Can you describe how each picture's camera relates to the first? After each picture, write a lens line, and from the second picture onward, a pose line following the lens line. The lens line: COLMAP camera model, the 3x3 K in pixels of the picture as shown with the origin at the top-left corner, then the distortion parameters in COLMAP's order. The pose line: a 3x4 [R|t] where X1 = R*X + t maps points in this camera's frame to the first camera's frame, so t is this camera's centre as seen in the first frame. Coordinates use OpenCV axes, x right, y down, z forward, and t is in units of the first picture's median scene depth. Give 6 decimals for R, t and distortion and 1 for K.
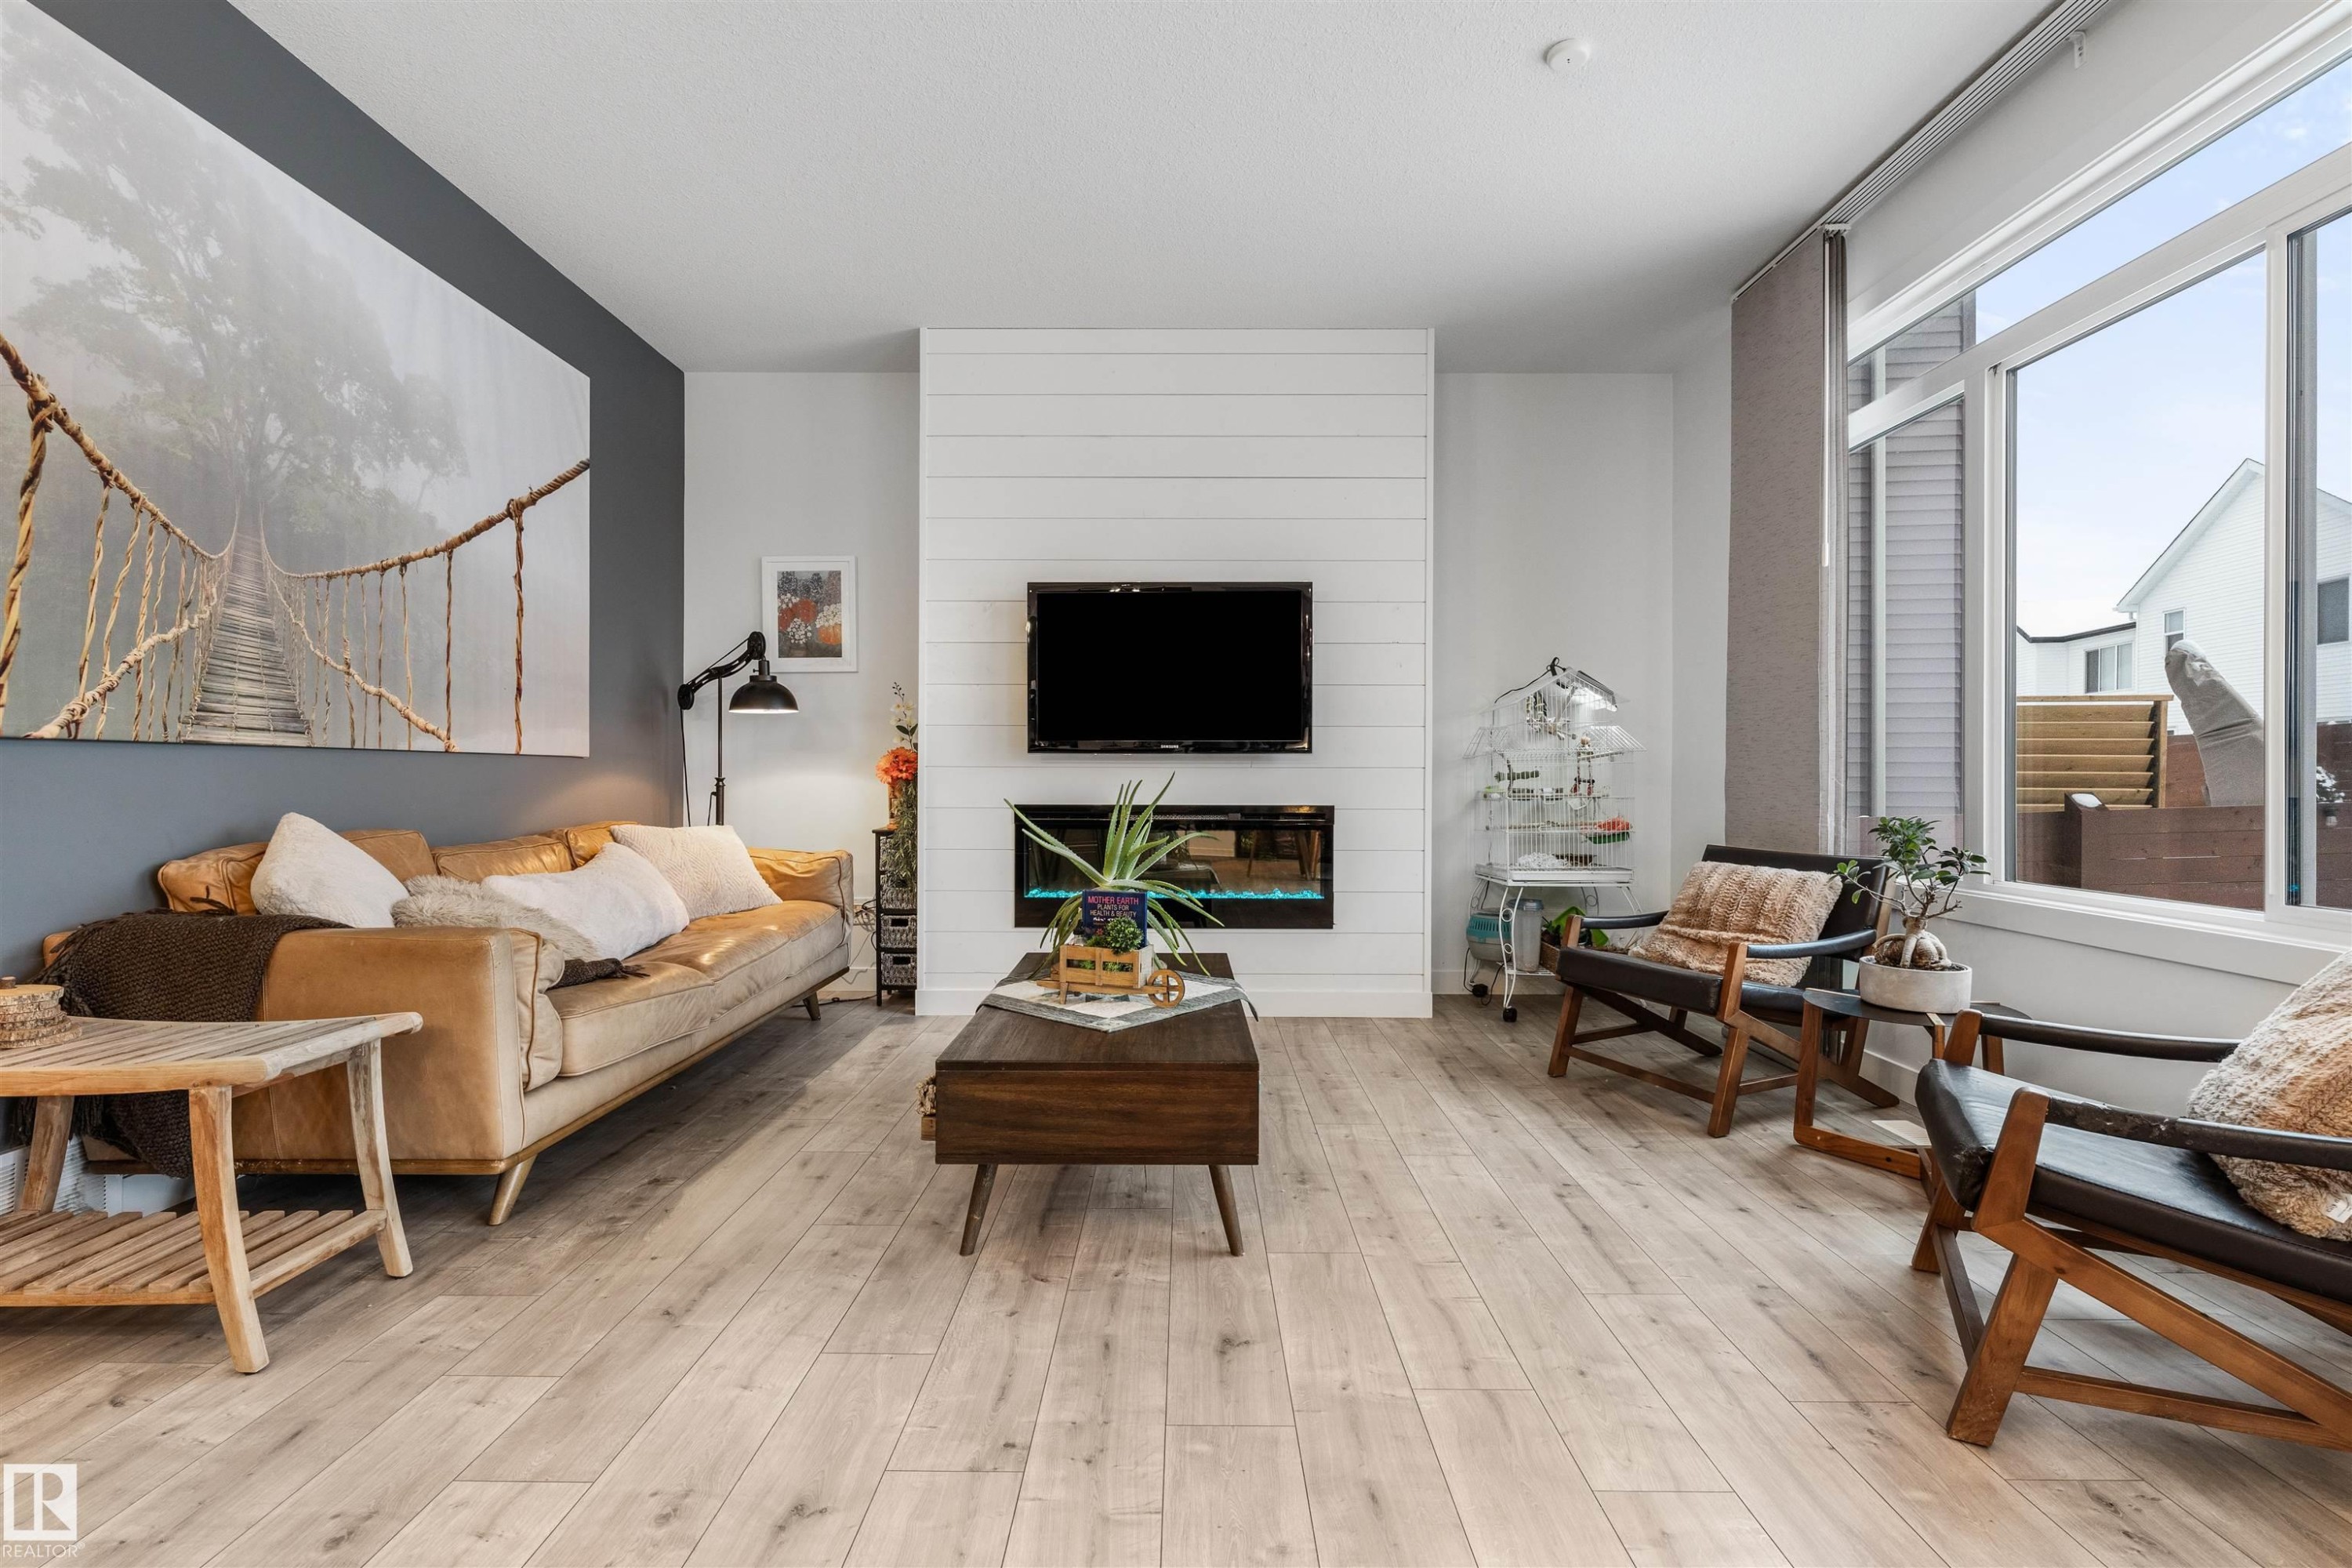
lens RADIAL K [[1055.0, 0, 1180.3], [0, 1055.0, 786.1], [0, 0, 1]] dist [-0.010661, 0.002825]
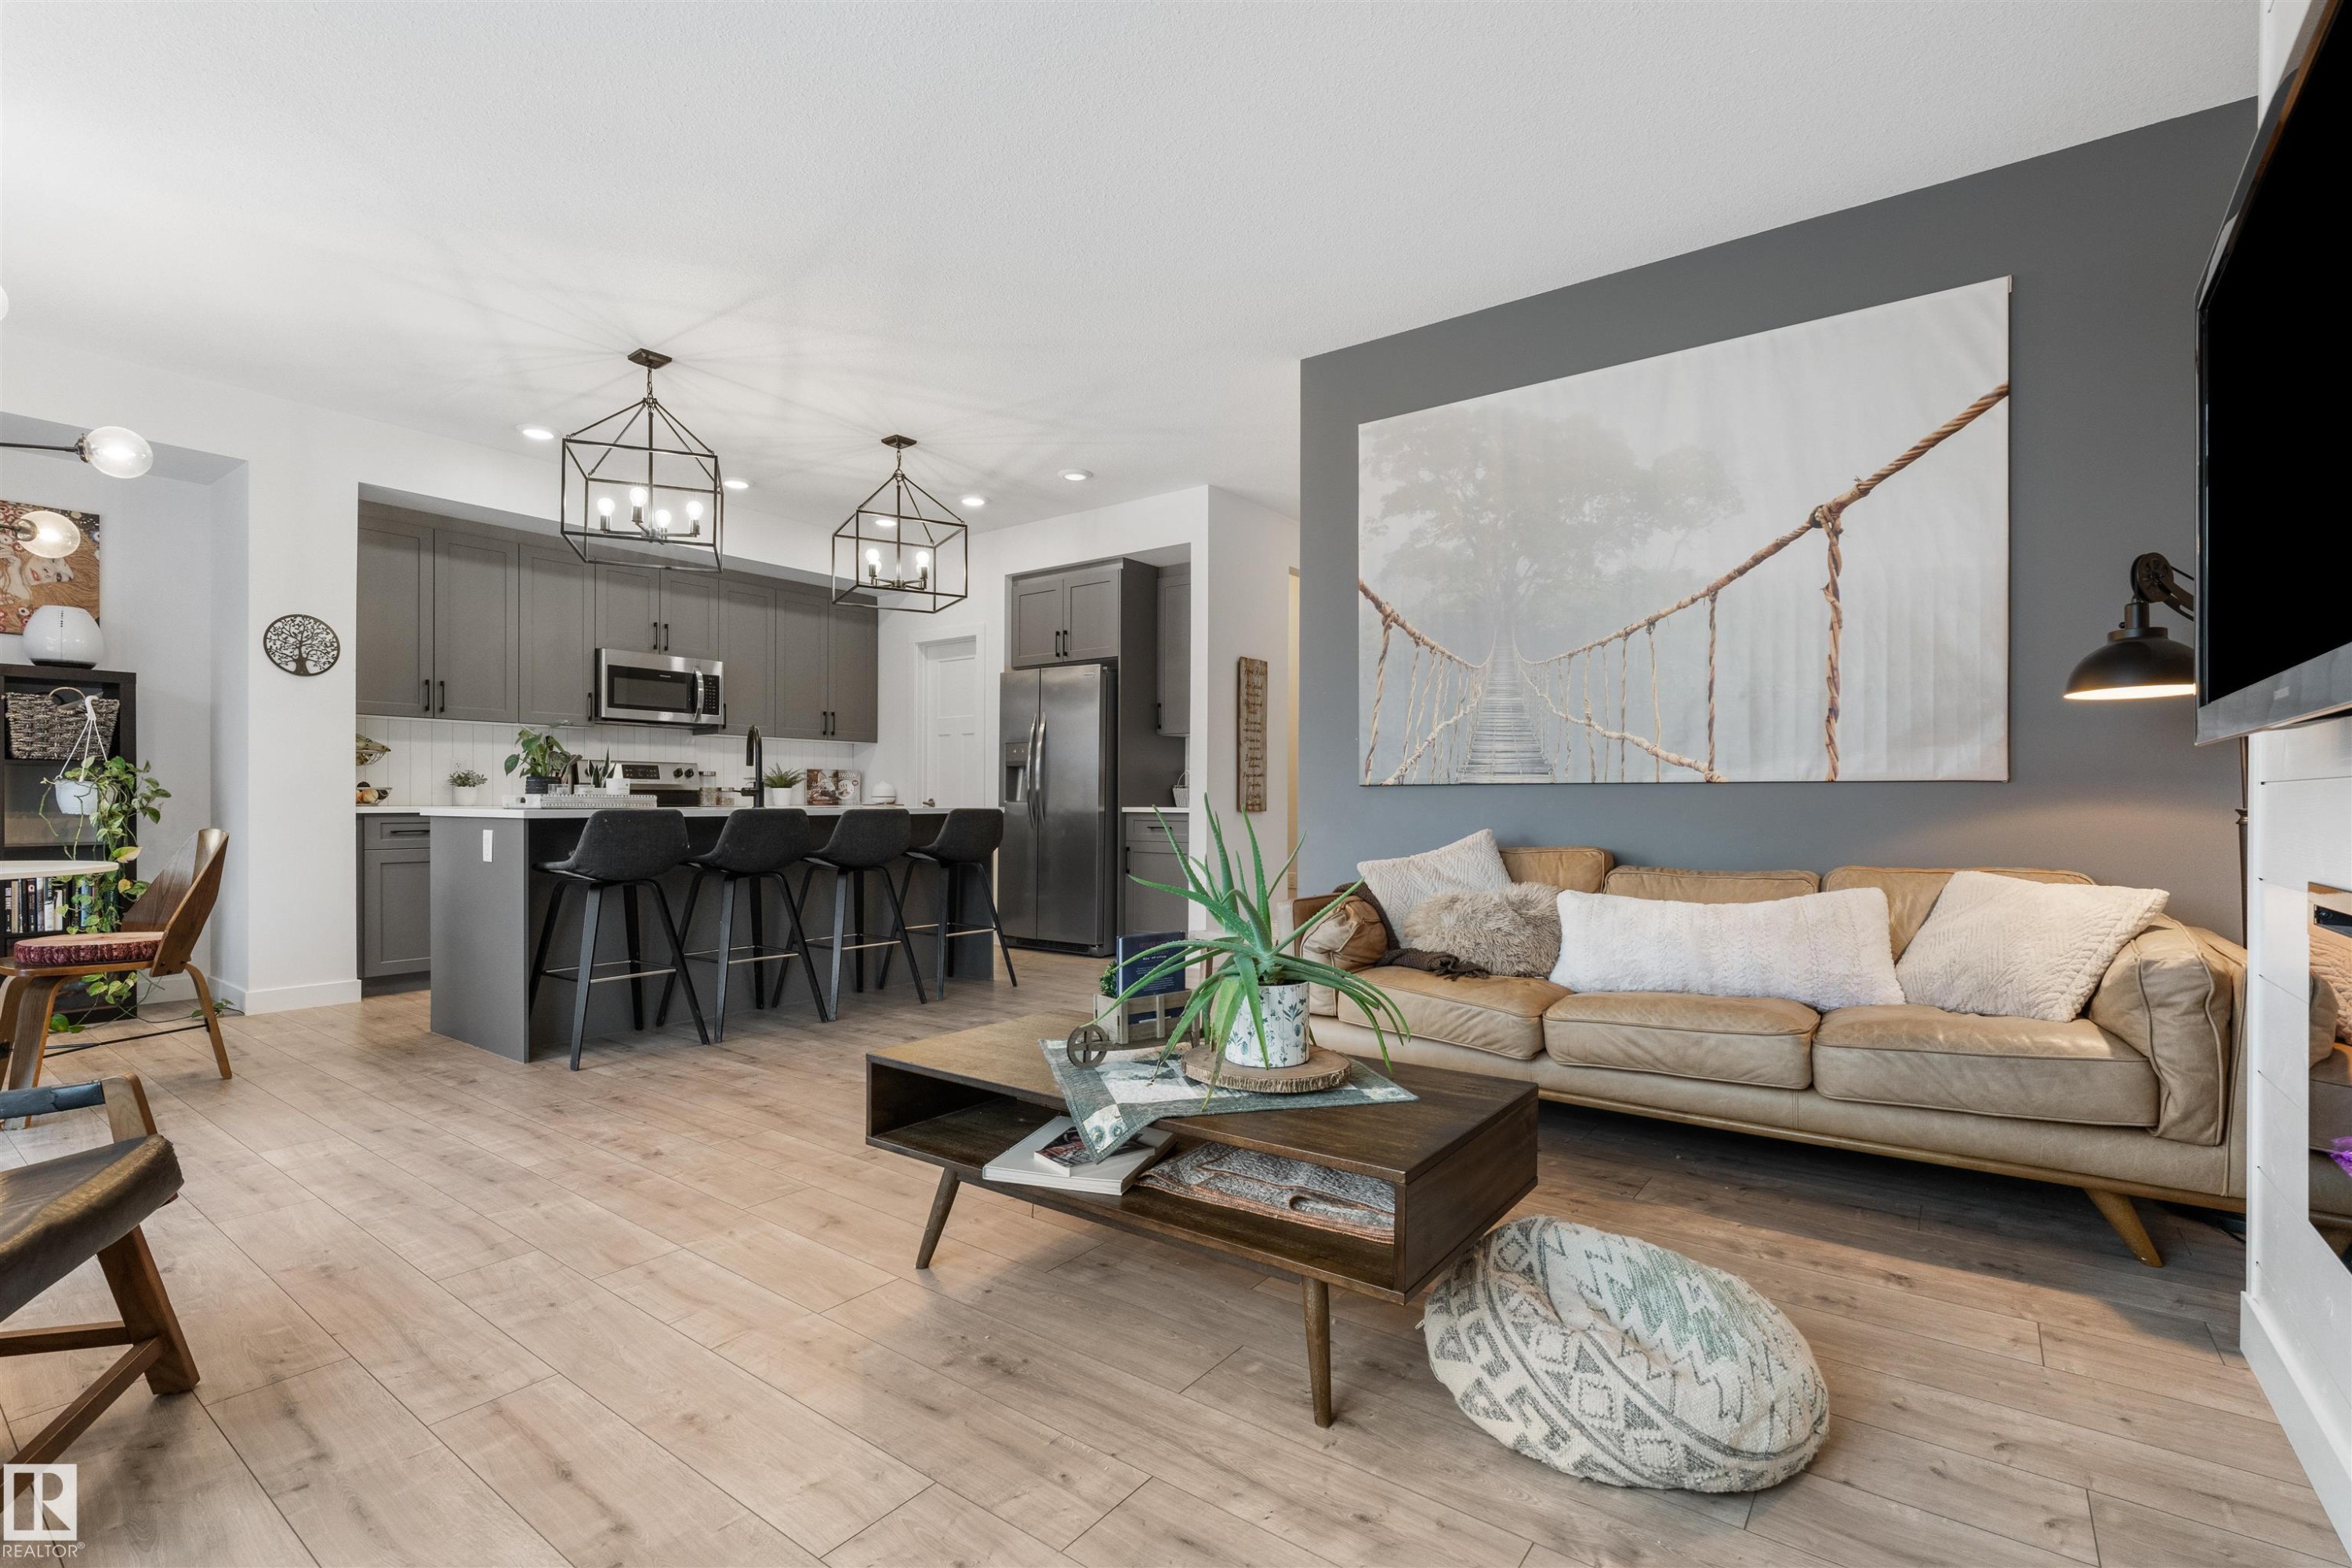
lens RADIAL K [[1055.0, 0, 1174.4], [0, 1055.0, 806.4], [0, 0, 1]] dist [-0.010661, 0.002825]
pose [[-0.591028, -0.003276, -0.806644, 0.510192], [-0.012600, 0.999907, 0.005171, -0.006900], [0.806552, 0.013220, -0.591015, 1.247015]]
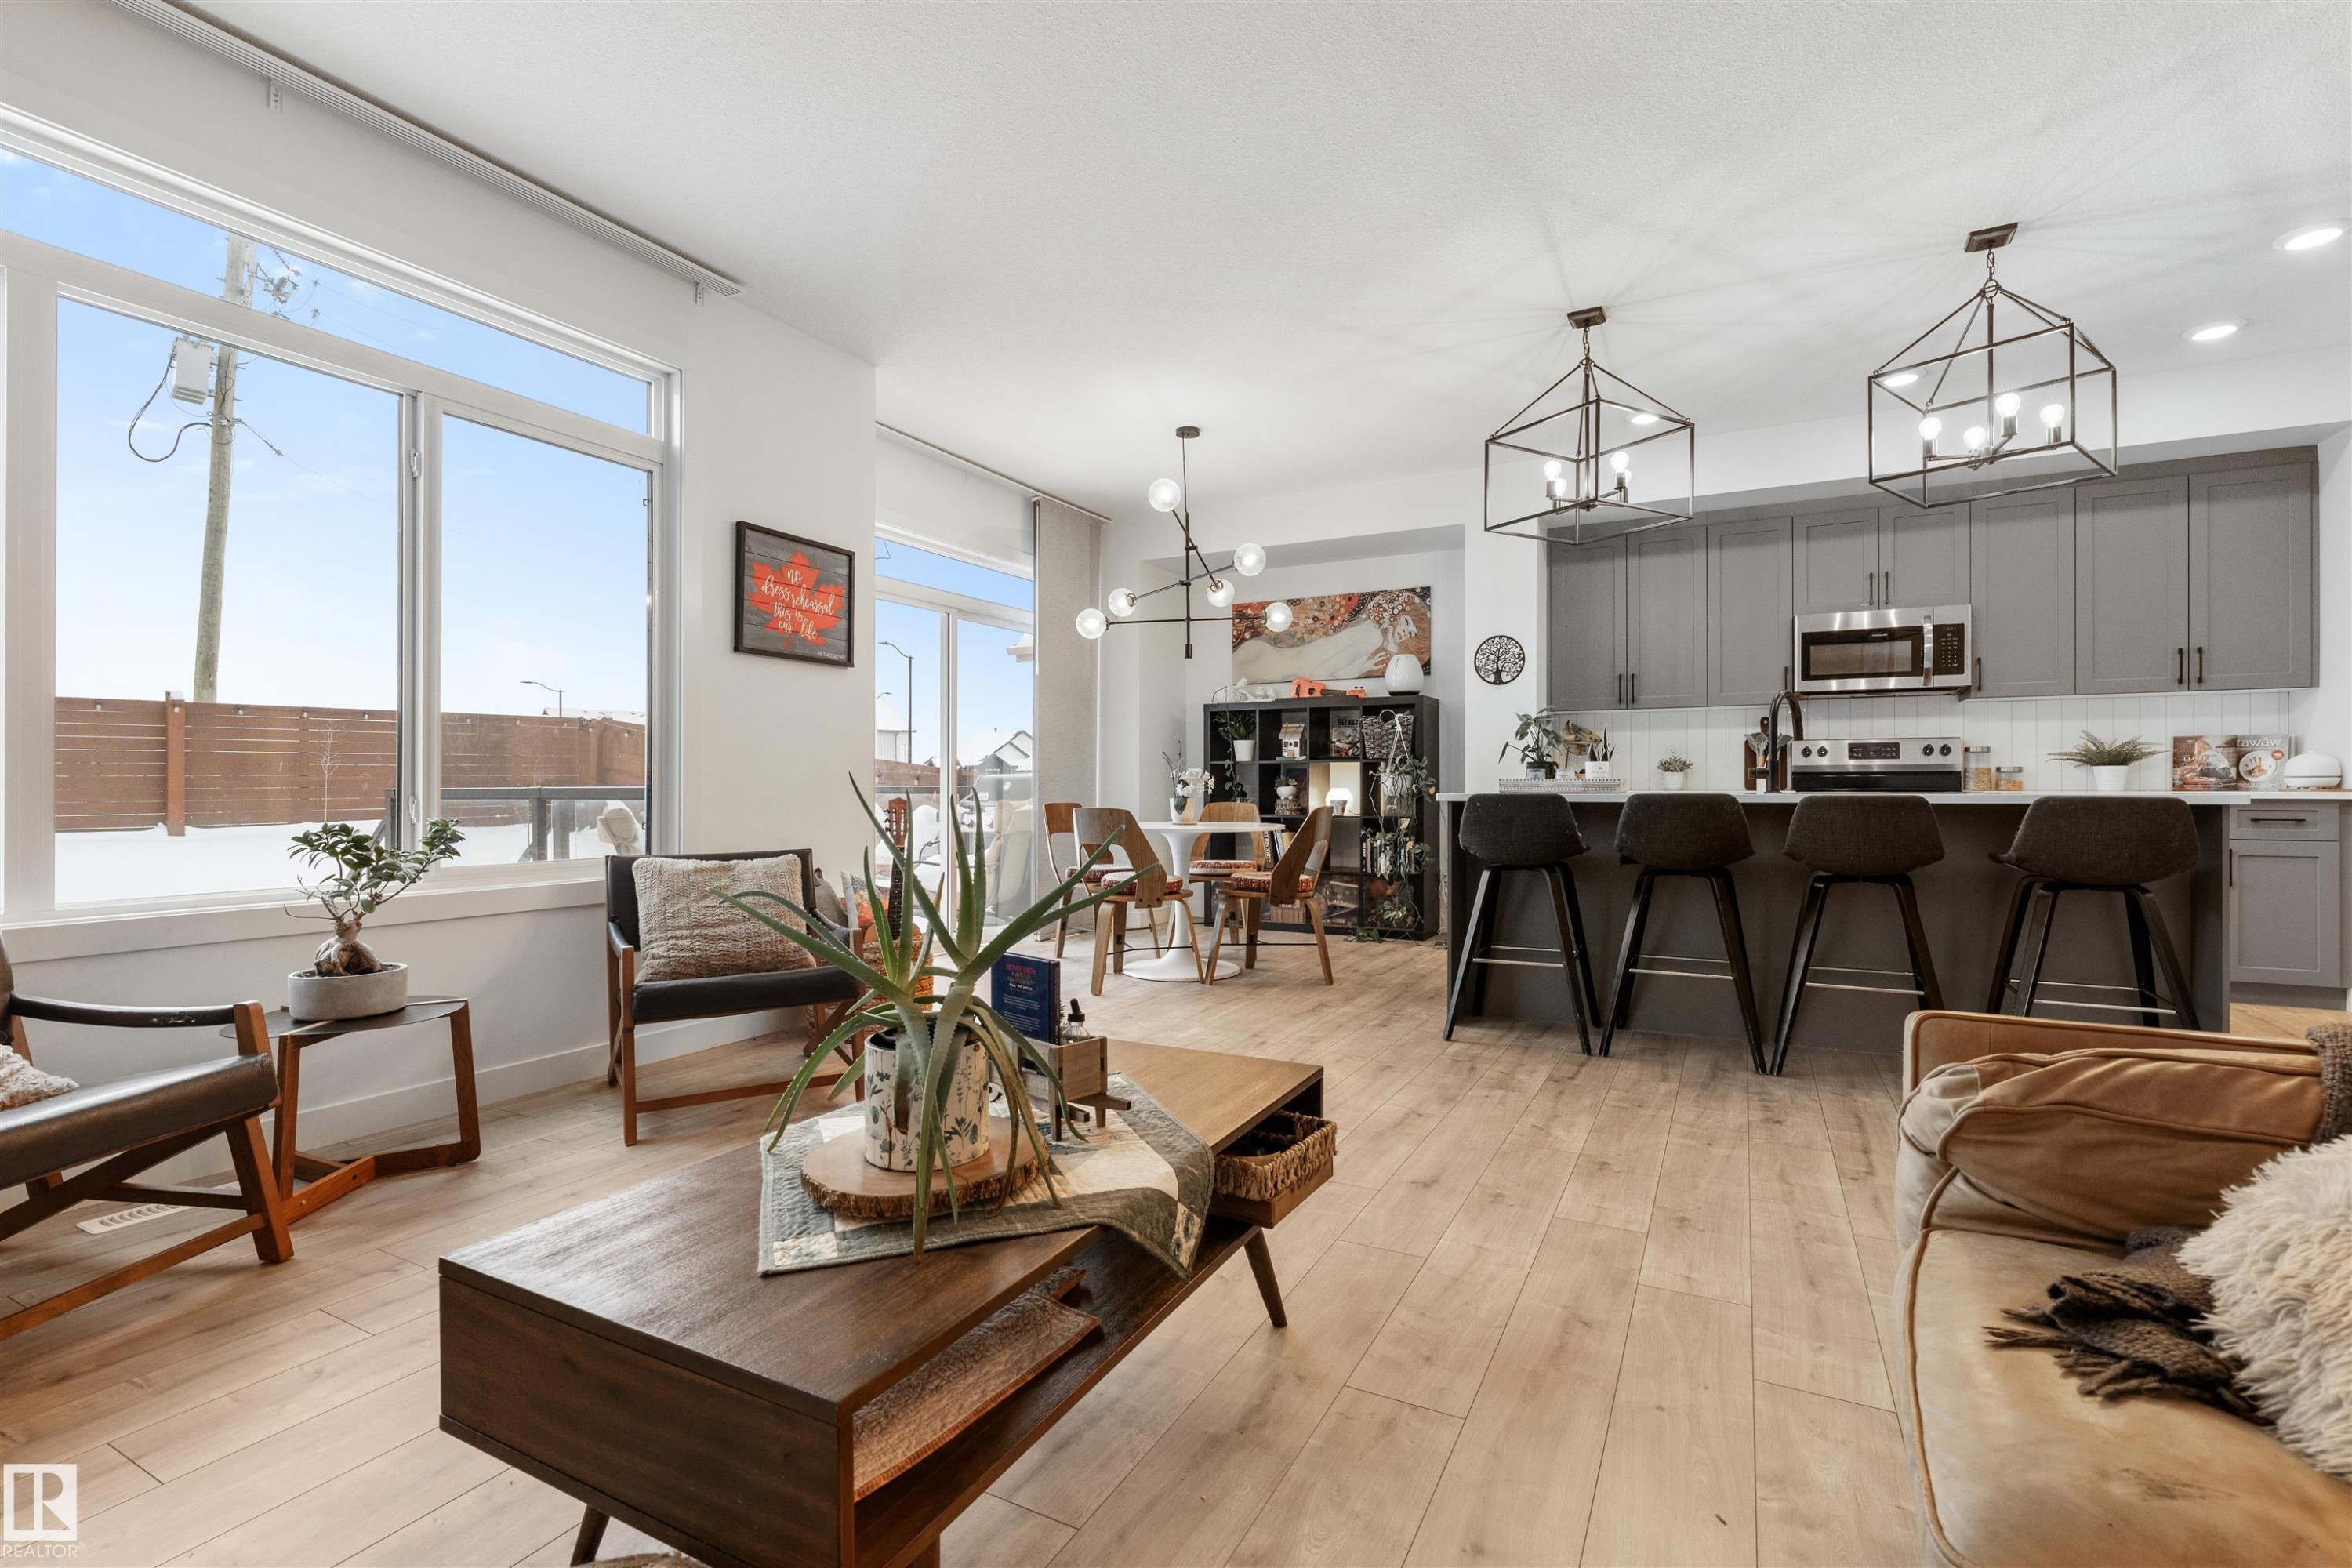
lens RADIAL K [[1055.0, 0, 1185.8], [0, 1055.0, 786.4], [0, 0, 1]] dist [-0.010661, 0.002825]
pose [[-0.887521, -0.004047, 0.460750, -0.373891], [0.000922, 0.999944, 0.010558, -0.011209], [-0.460767, 0.009796, -0.887467, 1.262150]]
